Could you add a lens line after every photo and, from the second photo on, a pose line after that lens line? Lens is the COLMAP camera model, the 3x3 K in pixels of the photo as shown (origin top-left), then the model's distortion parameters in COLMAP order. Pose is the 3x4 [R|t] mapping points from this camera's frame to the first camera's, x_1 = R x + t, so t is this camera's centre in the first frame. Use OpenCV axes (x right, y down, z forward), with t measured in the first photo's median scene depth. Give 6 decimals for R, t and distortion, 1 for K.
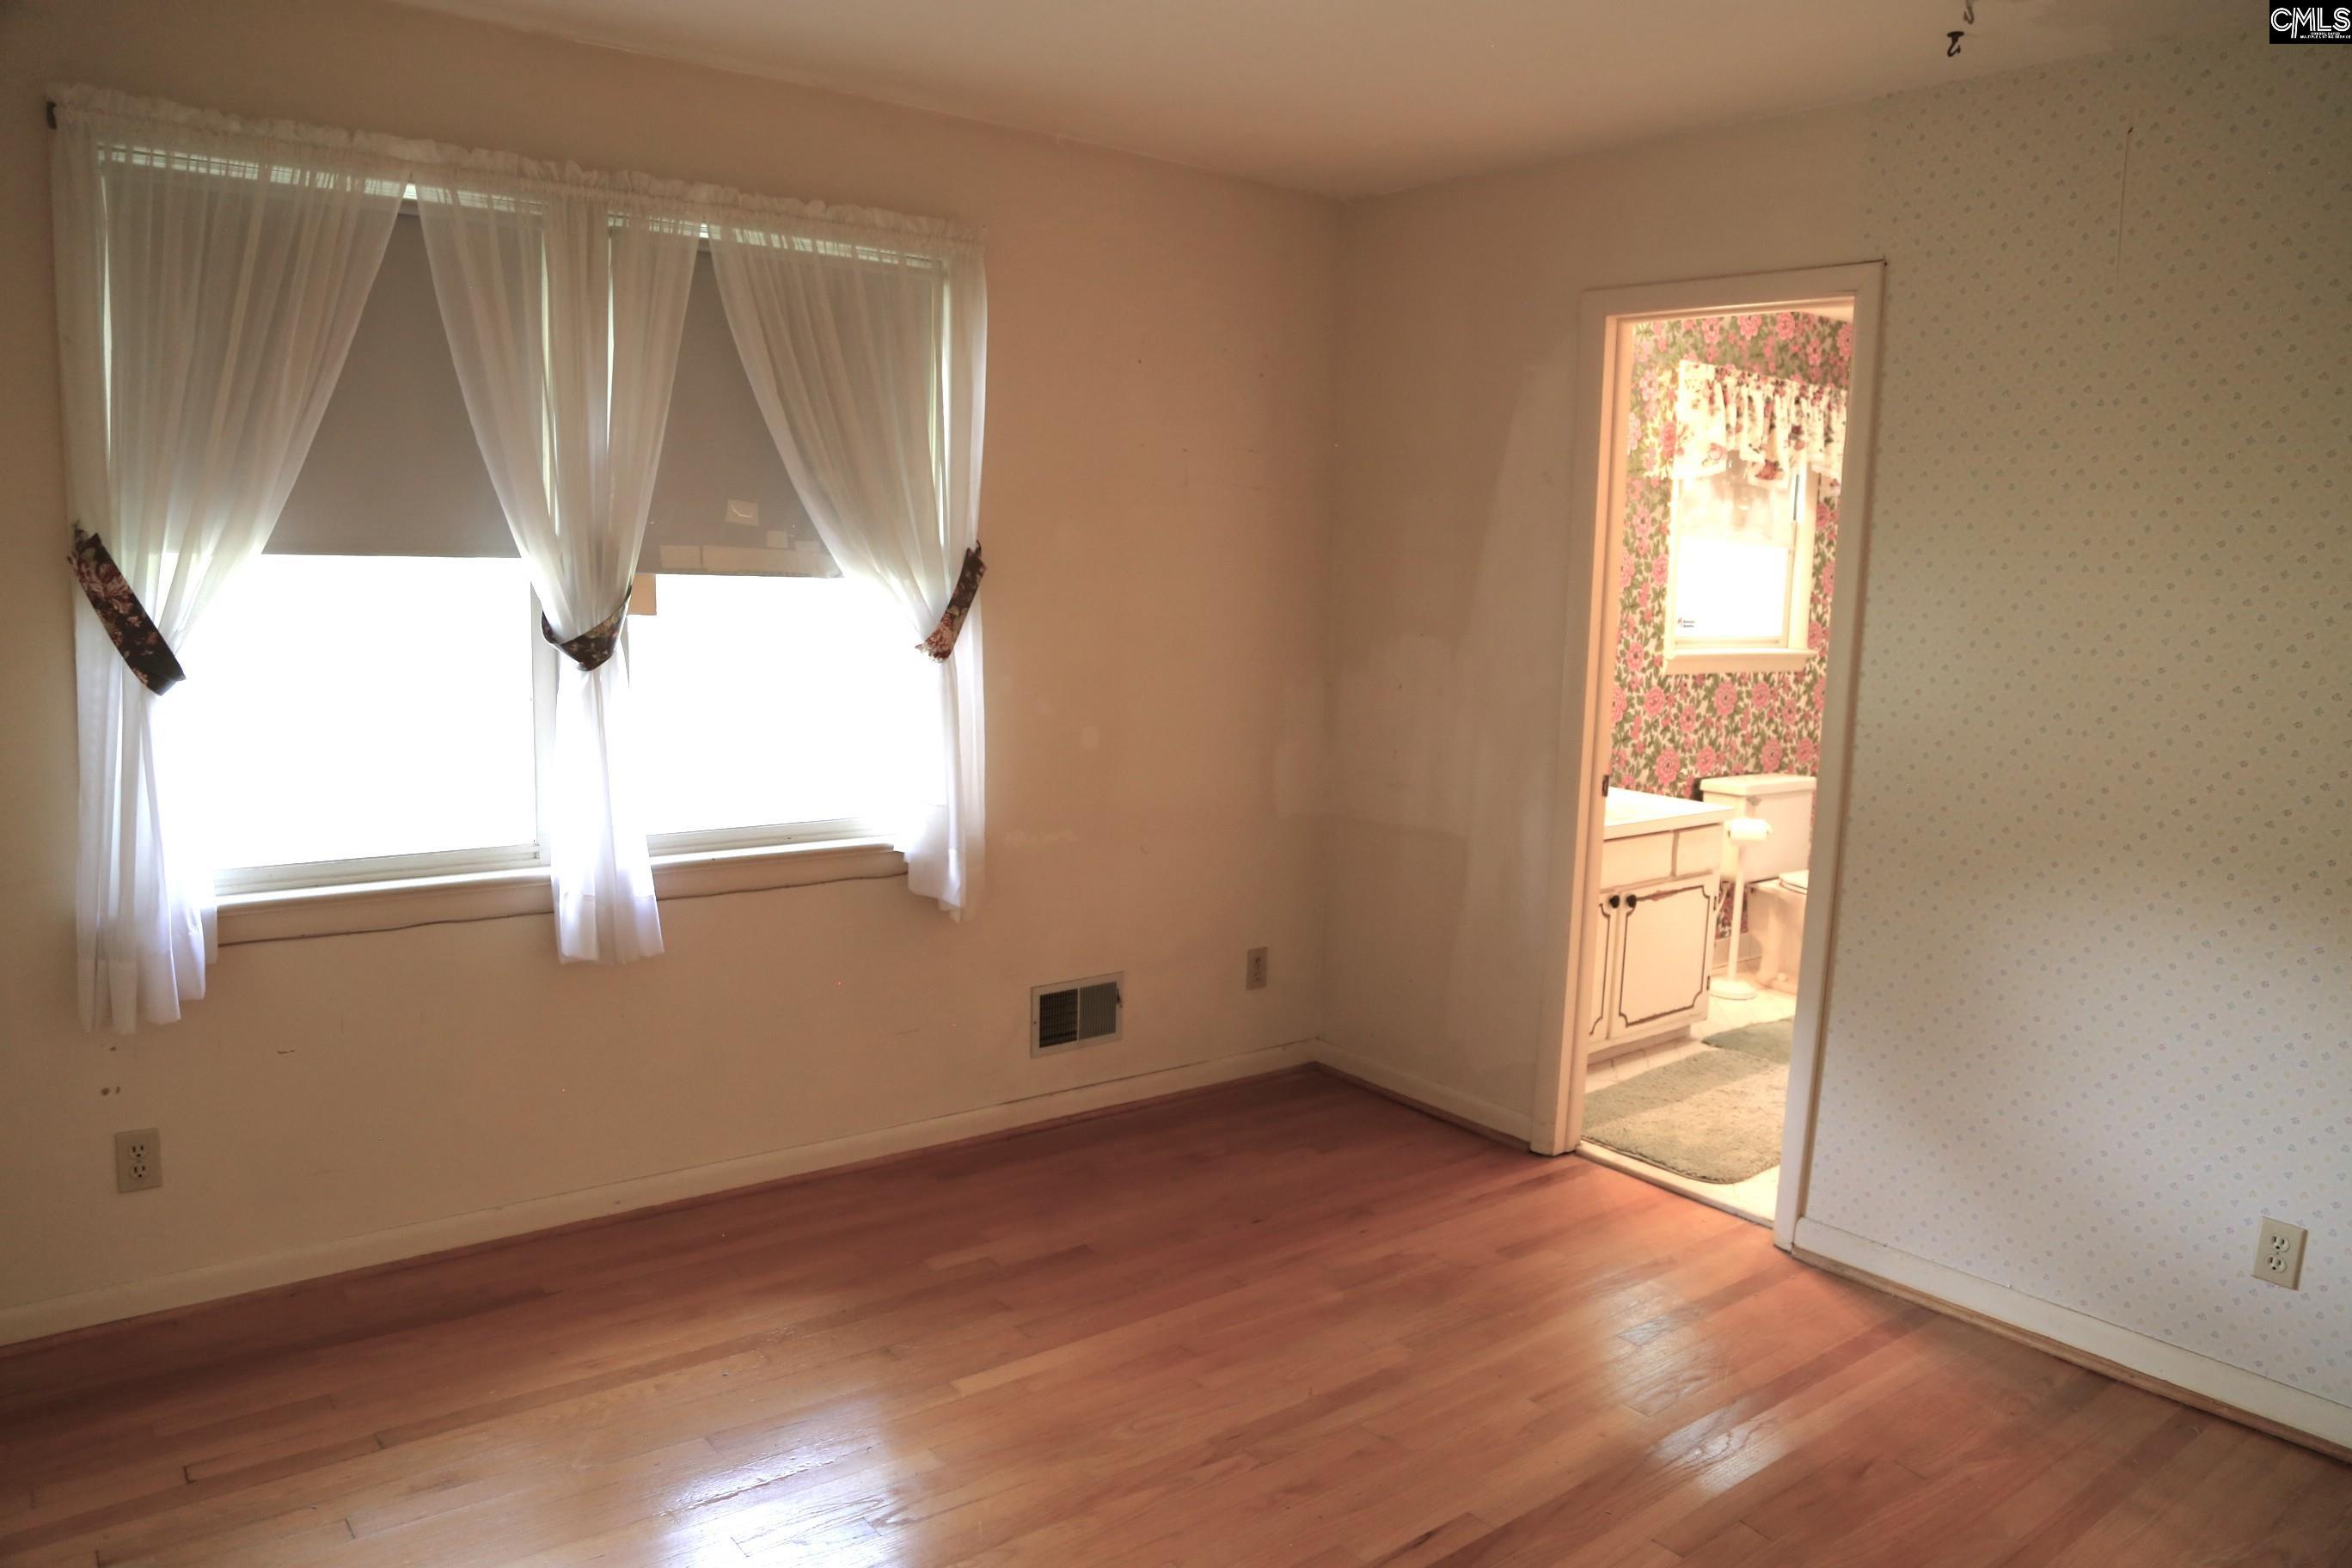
lens RADIAL K [[1588.2, 0, 1164.8], [0, 1588.2, 802.1], [0, 0, 1]] dist [-0.114743, 0.053967]
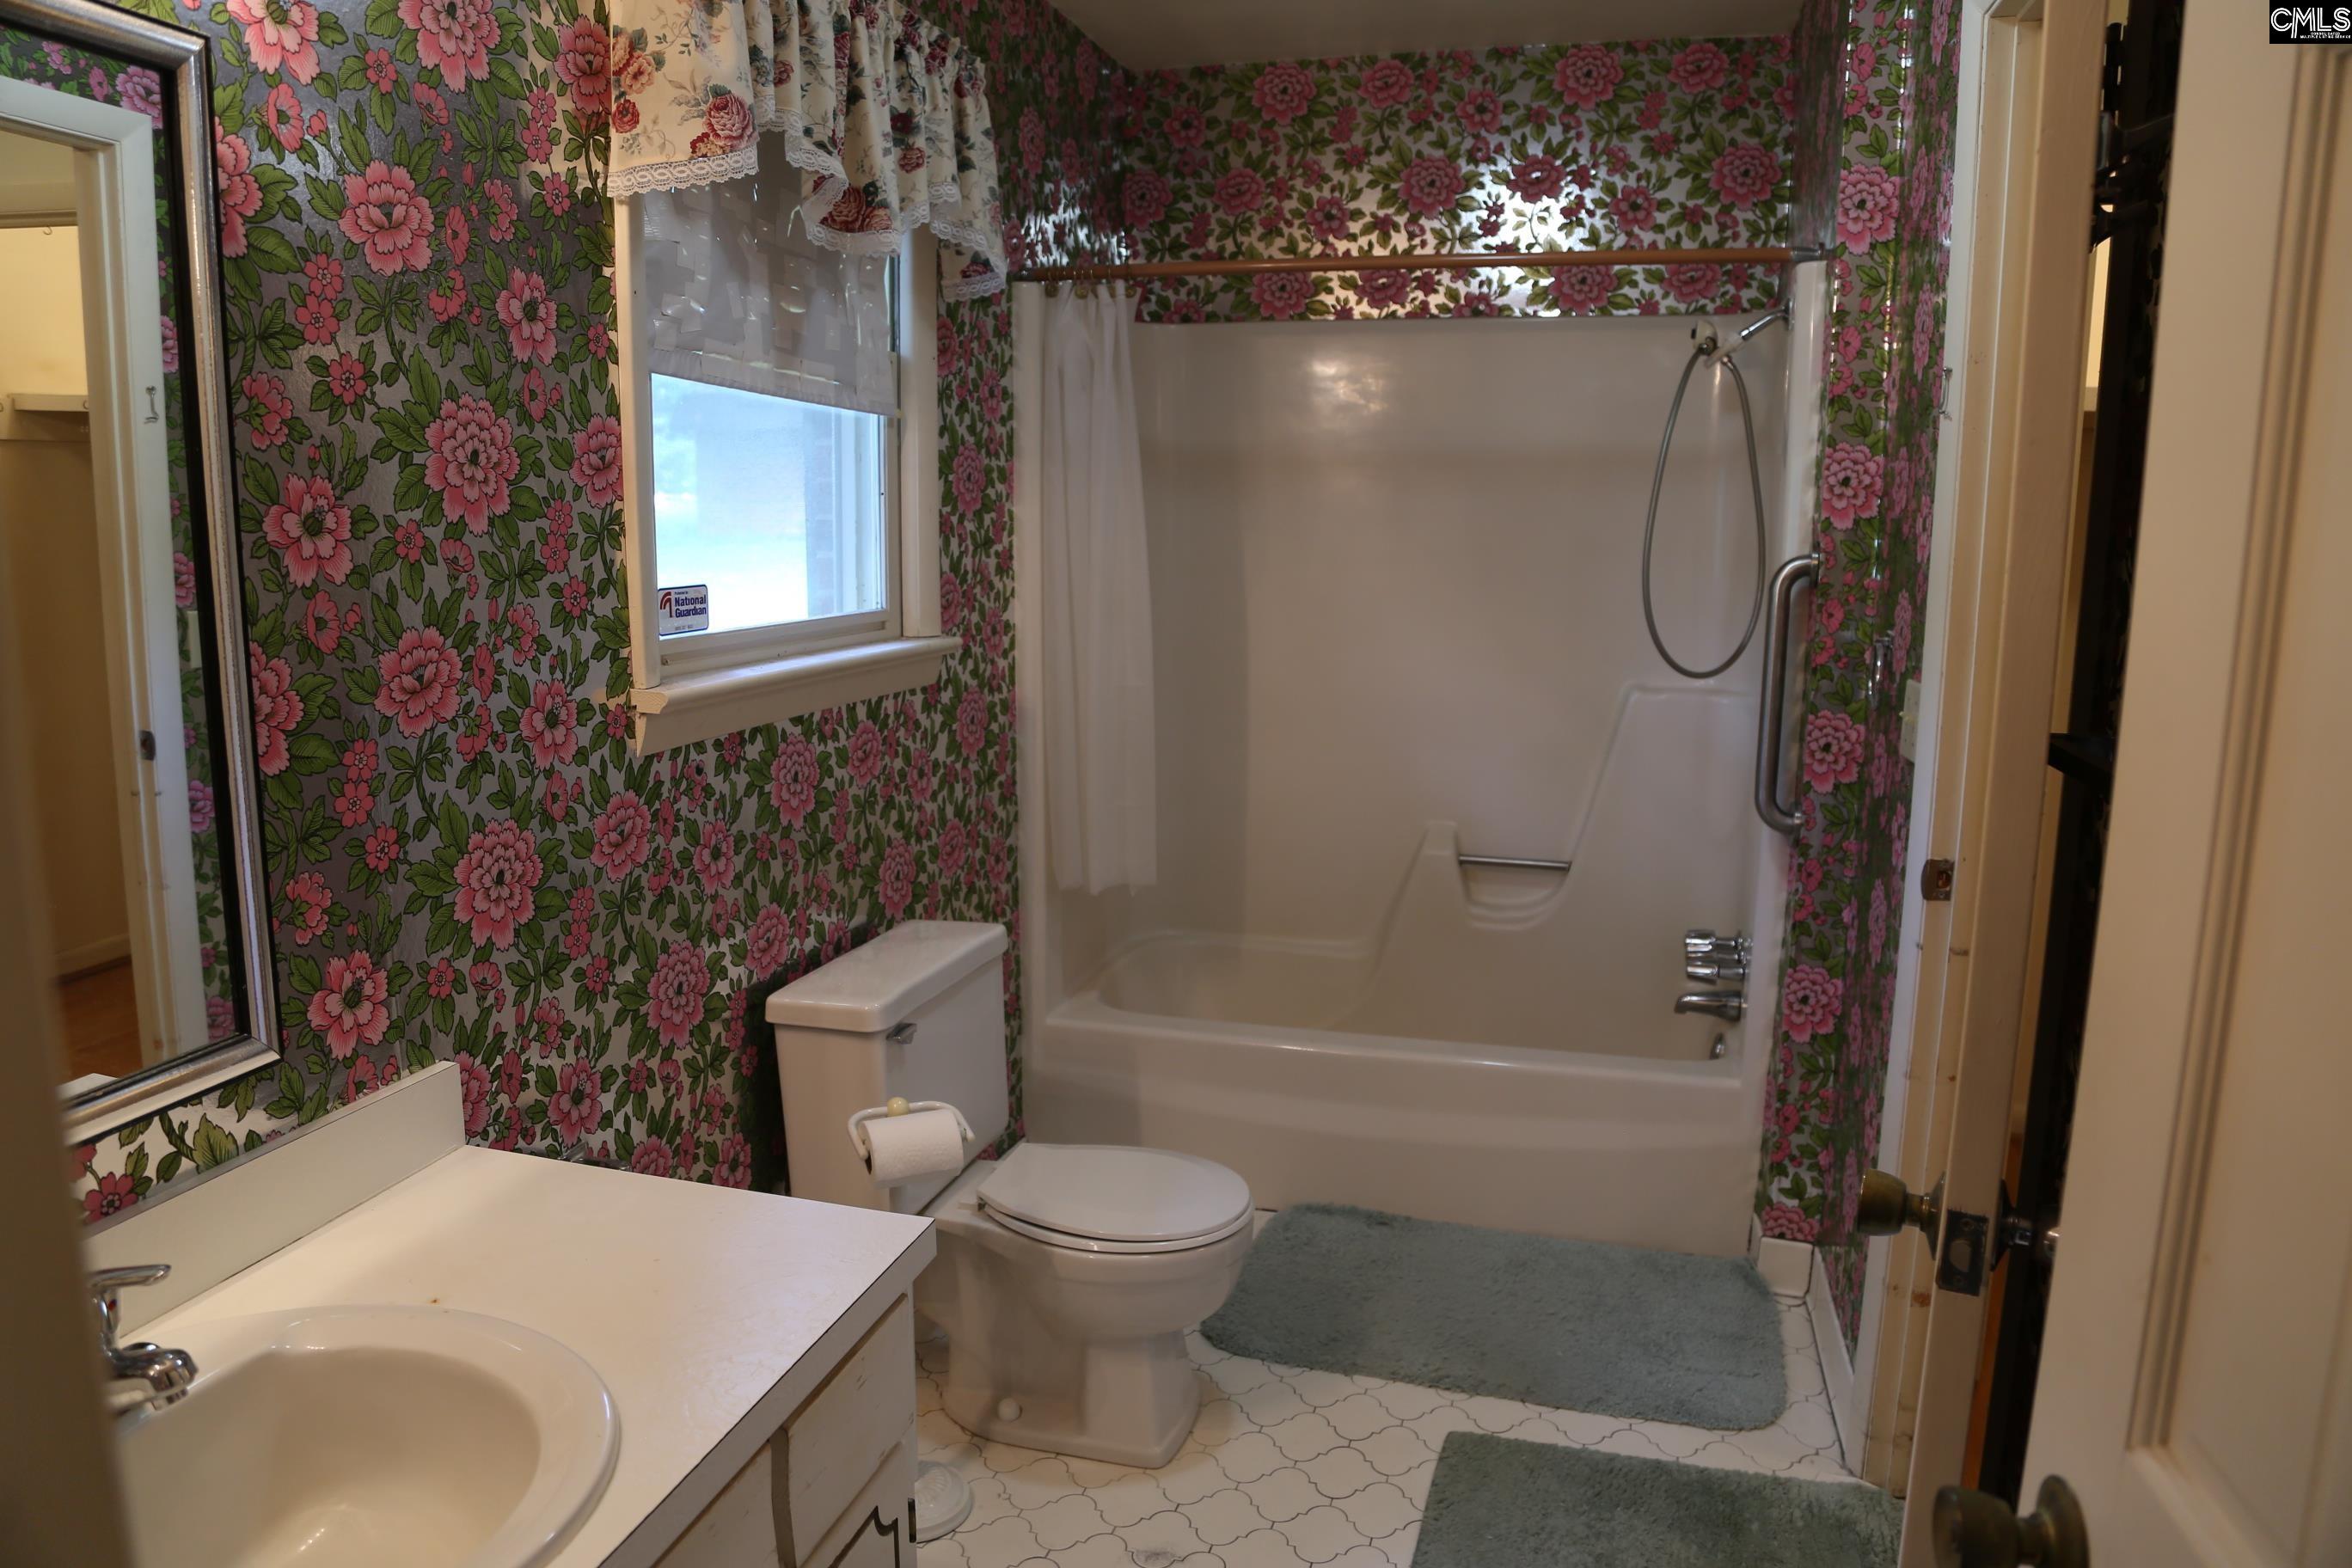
lens RADIAL K [[1595.5, 0, 1156.2], [0, 1595.5, 784.5], [0, 0, 1]] dist [-0.114913, 0.057530]
pose [[0.805486, -0.120307, 0.580274, 0.200107], [0.101762, 0.992712, 0.064560, -0.084854], [-0.583812, 0.007047, 0.811858, 0.629394]]
